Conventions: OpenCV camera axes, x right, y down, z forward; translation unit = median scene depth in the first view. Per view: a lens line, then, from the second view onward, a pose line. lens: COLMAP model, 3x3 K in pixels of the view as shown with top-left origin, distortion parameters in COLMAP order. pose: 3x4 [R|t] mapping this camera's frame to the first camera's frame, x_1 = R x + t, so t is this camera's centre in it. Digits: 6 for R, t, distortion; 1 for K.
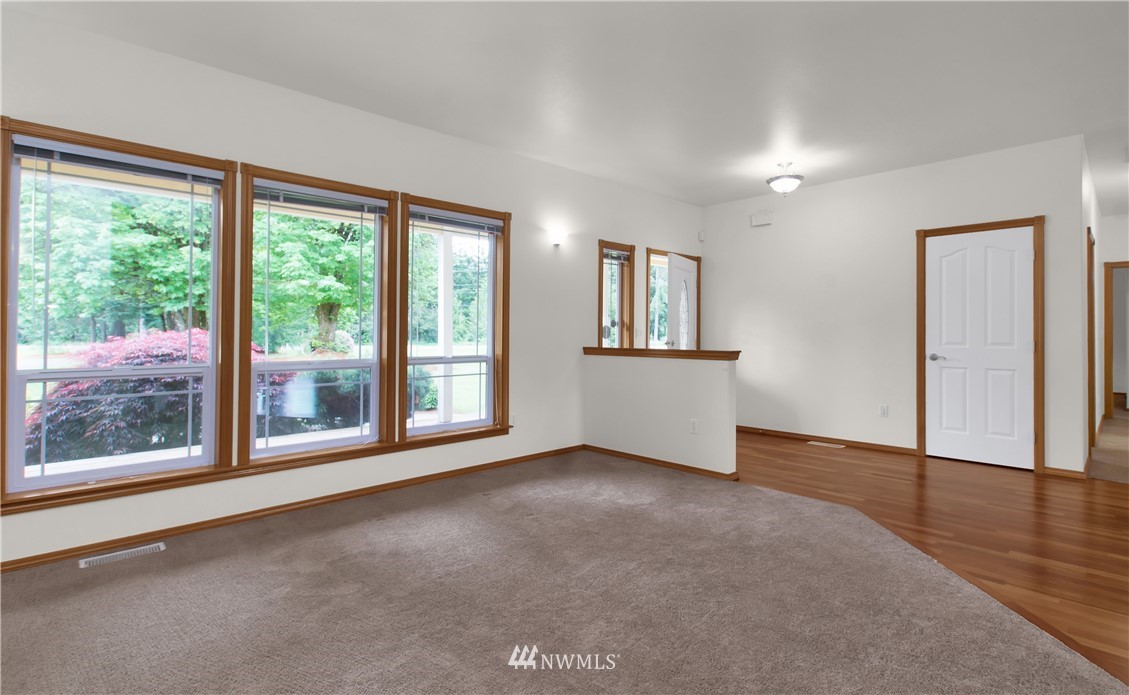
lens RADIAL K [[527.0, 0, 564.5], [0, 527.0, 347.5], [0, 0, 1]] dist [-0.018472, 0.000438]
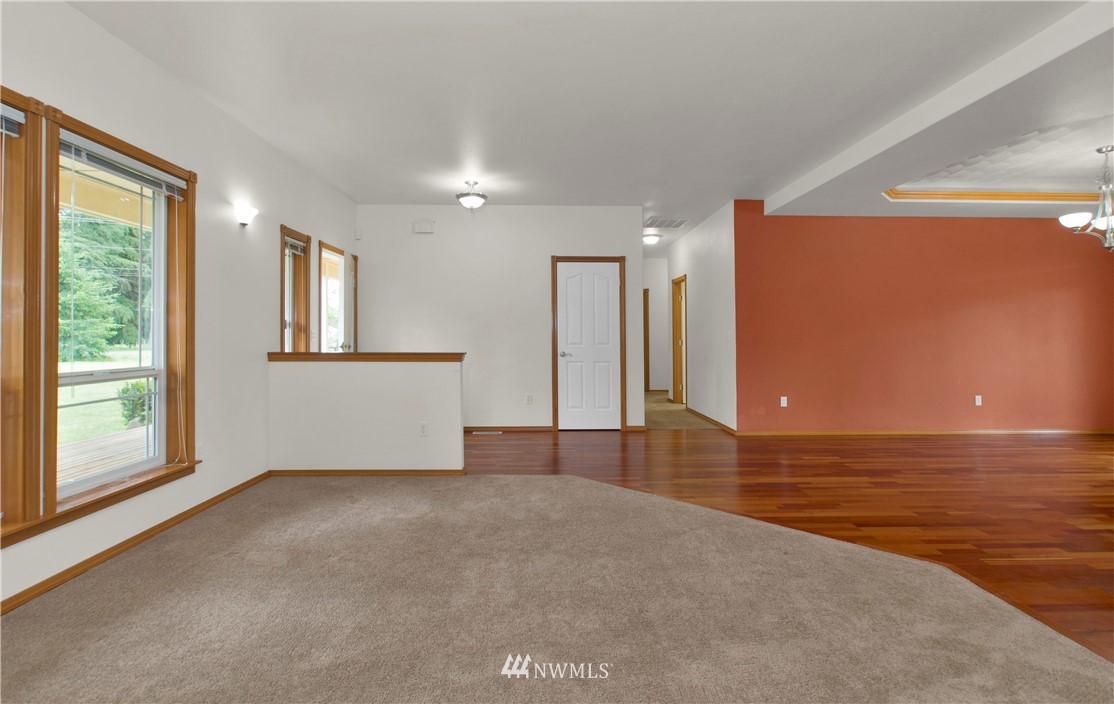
lens RADIAL K [[528.9, 0, 556.3], [0, 528.9, 347.6], [0, 0, 1]] dist [-0.032863, 0.019307]
pose [[0.668119, -0.015706, 0.743889, -0.310564], [0.016808, 0.999841, 0.006014, -0.006408], [-0.743865, 0.008485, 0.668276, 0.132203]]
